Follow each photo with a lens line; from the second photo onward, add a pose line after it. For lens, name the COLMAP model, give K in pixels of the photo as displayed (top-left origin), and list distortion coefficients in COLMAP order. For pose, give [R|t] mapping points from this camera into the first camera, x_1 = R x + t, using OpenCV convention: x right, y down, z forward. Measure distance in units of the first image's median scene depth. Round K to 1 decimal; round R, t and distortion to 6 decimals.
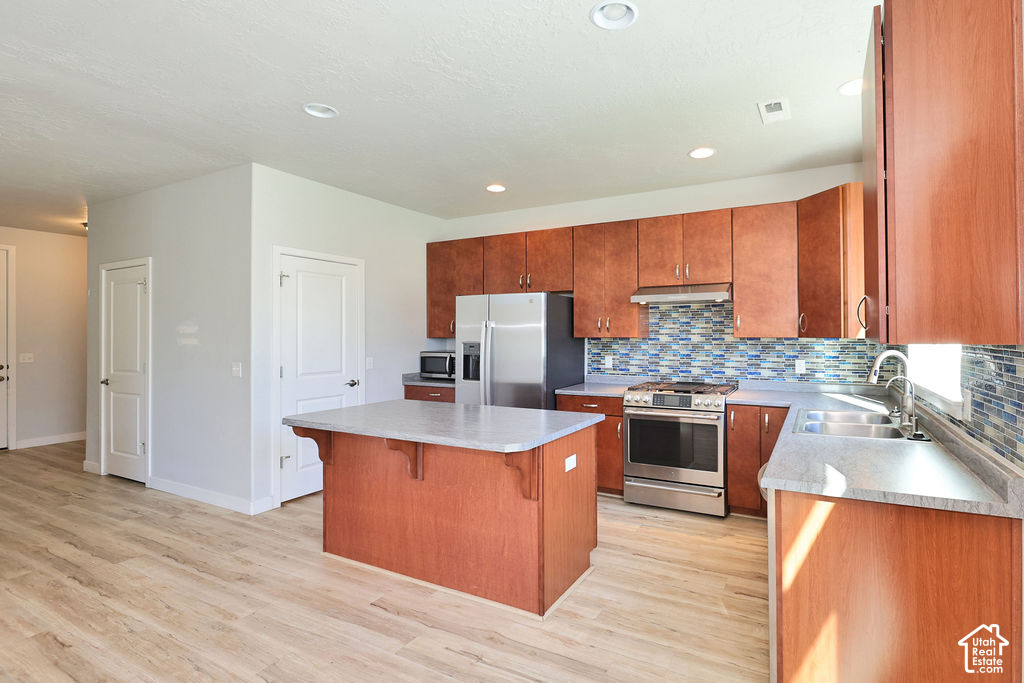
lens RADIAL K [[499.3, 0, 512.0], [0, 499.3, 341.5], [0, 0, 1]] dist [-0.000452, -0.000080]
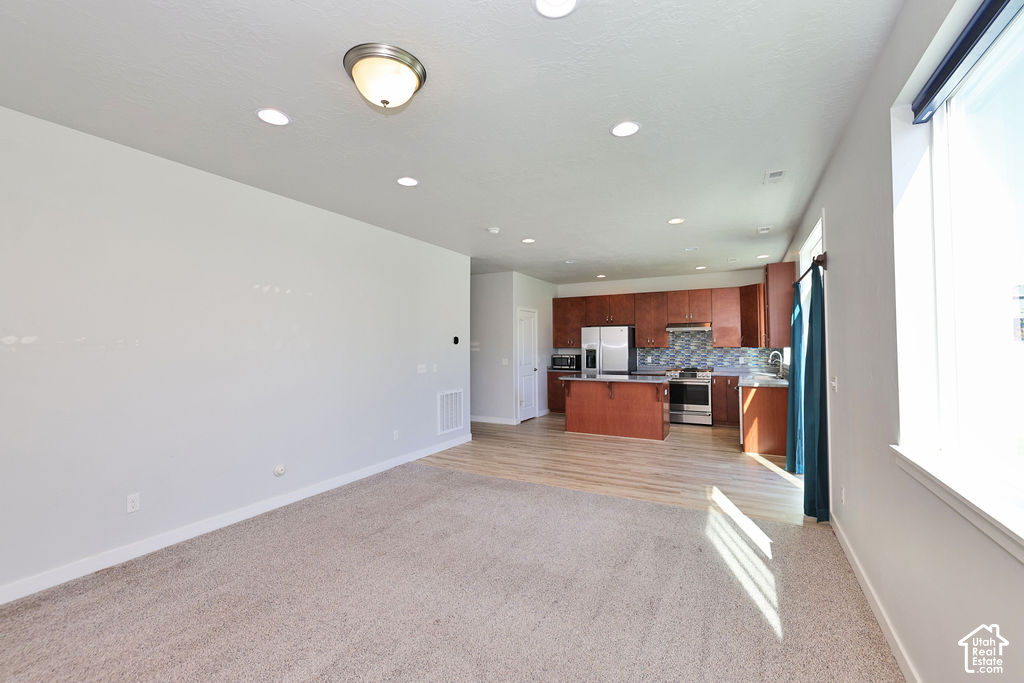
lens RADIAL K [[434.2, 0, 522.6], [0, 434.2, 343.0], [0, 0, 1]] dist [-0.000870, -0.000099]
pose [[0.996863, -0.001189, 0.079138, -0.516807], [0.002533, 0.999854, -0.016885, 0.003082], [-0.079106, 0.017033, 0.996721, -0.803035]]
